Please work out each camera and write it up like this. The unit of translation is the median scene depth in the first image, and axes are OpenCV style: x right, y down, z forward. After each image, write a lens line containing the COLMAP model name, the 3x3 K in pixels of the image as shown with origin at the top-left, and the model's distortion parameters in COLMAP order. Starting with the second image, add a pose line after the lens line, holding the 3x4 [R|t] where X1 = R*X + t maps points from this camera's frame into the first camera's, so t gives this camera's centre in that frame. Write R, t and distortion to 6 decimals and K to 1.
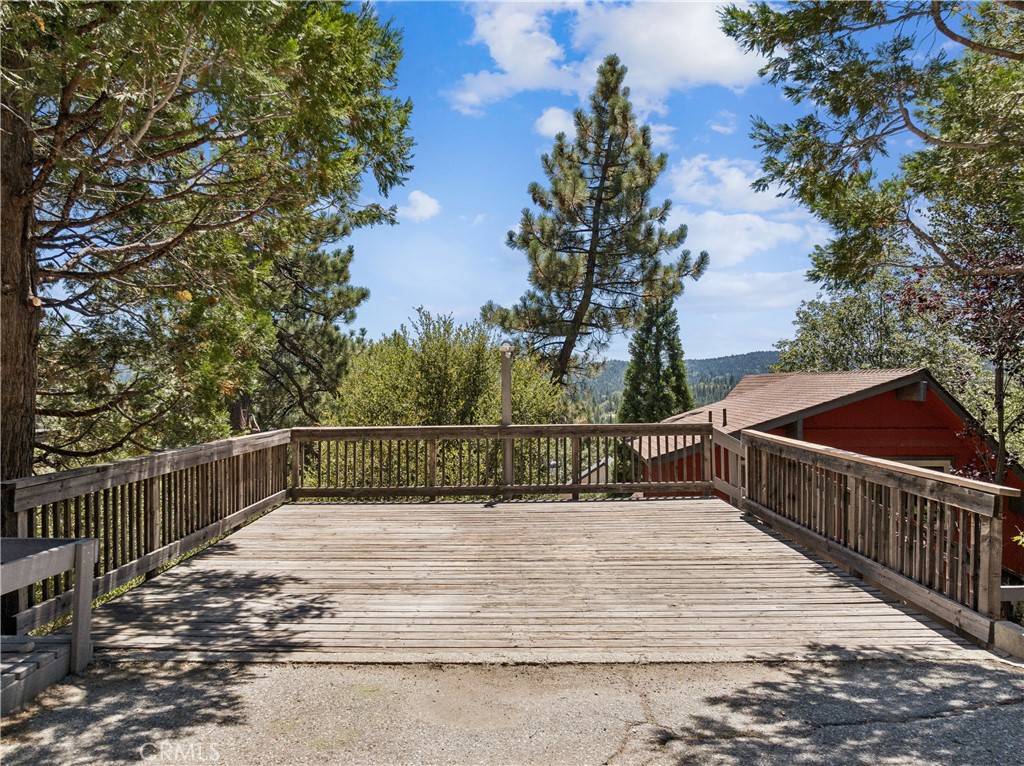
lens RADIAL K [[703.2, 0, 512.0], [0, 703.2, 383.0], [0, 0, 1]] dist [-0.023816, 0.000041]
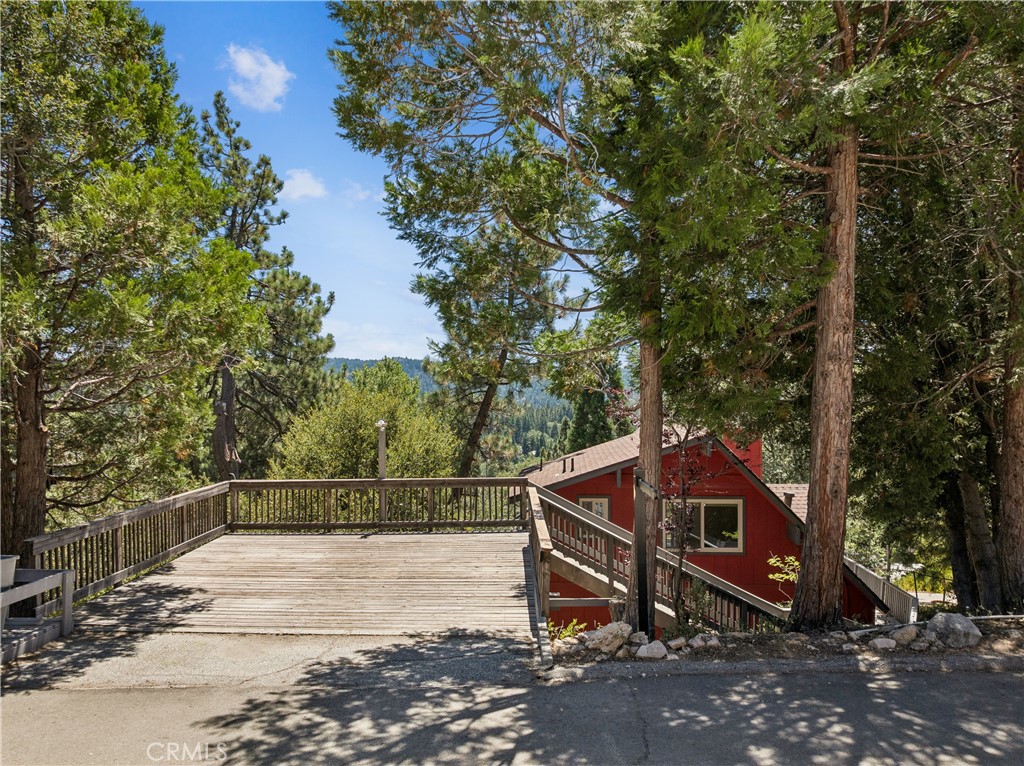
lens RADIAL K [[708.9, 0, 512.2], [0, 708.9, 404.4], [0, 0, 1]] dist [-0.022571, -0.000144]
pose [[0.999280, -0.004838, -0.037628, 0.574582], [0.005792, 0.999664, 0.025280, -0.229059], [0.037493, -0.025480, 0.998972, -0.737940]]
